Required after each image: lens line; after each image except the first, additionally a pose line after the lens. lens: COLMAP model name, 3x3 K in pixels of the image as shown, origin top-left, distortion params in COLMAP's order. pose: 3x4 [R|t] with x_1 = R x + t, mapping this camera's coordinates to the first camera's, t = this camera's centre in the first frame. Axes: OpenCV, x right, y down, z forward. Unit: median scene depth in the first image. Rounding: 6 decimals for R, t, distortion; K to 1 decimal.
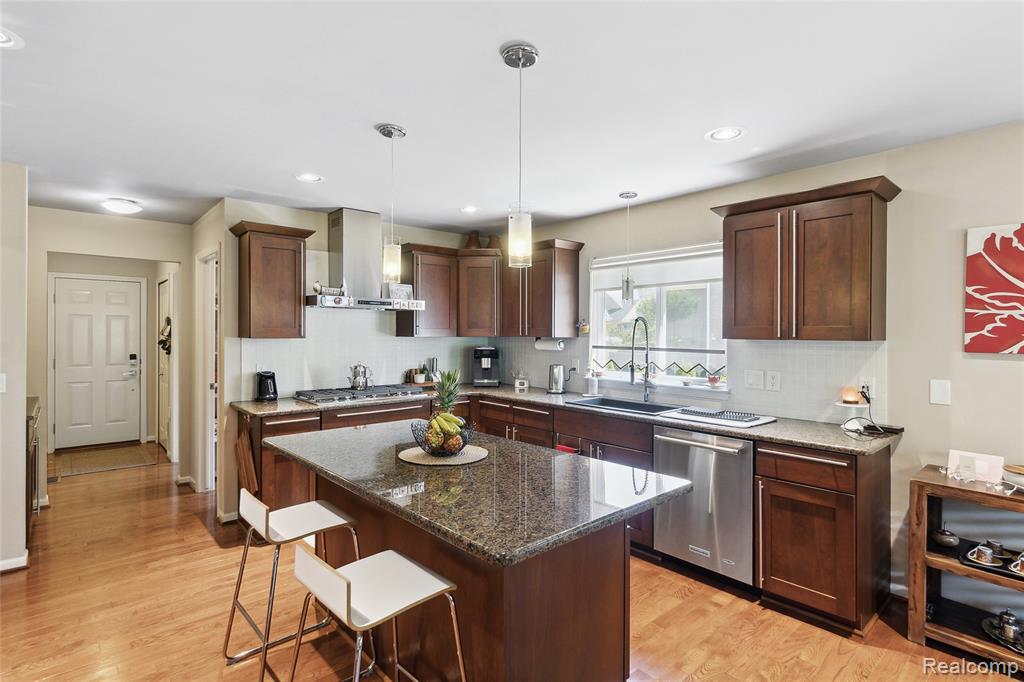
lens RADIAL K [[506.2, 0, 500.6], [0, 506.2, 333.4], [0, 0, 1]] dist [-0.000302, -0.001750]
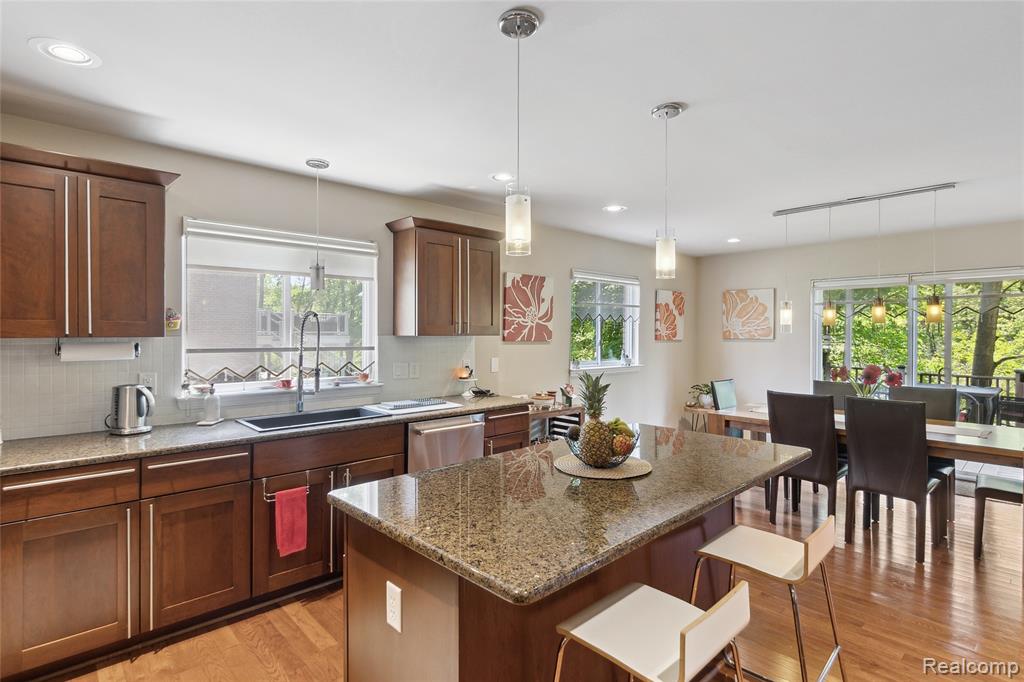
lens RADIAL K [[506.2, 0, 500.6], [0, 506.2, 333.4], [0, 0, 1]] dist [-0.000302, -0.001750]
pose [[-0.024998, -0.007382, 0.999660, -0.582940], [-0.002015, 0.999971, 0.007334, -0.002323], [-0.999685, -0.001831, -0.025012, 0.716596]]
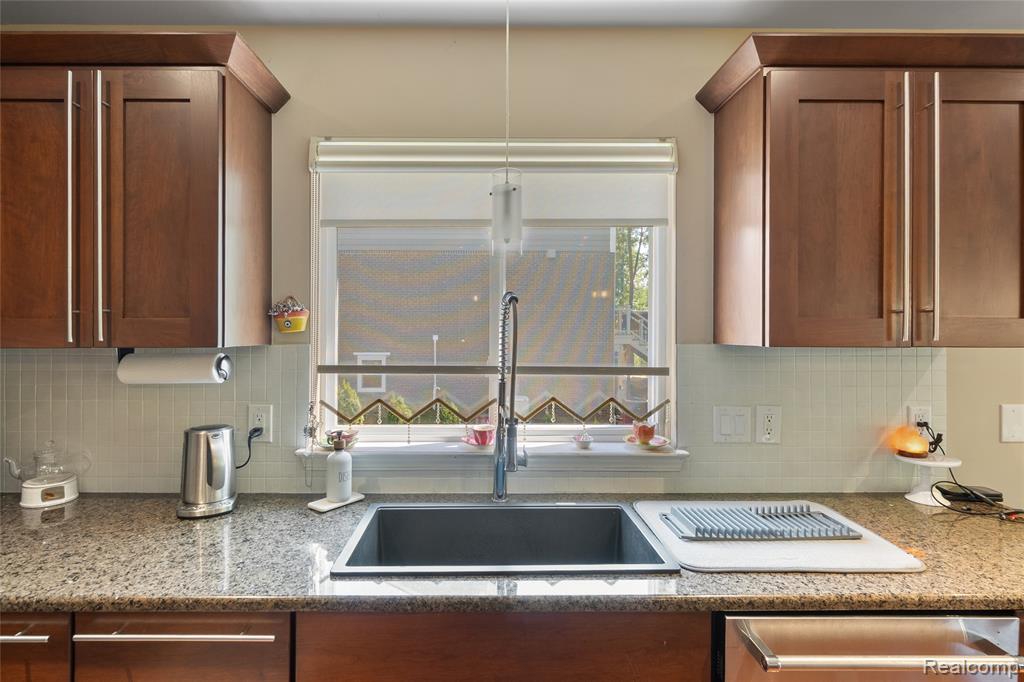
lens RADIAL K [[506.2, 0, 500.6], [0, 506.2, 333.4], [0, 0, 1]] dist [-0.000302, -0.001750]
pose [[0.633374, -0.008696, 0.773797, -0.033038], [0.003267, 0.999958, 0.008563, -0.004234], [-0.773839, -0.002895, 0.633376, 0.768105]]
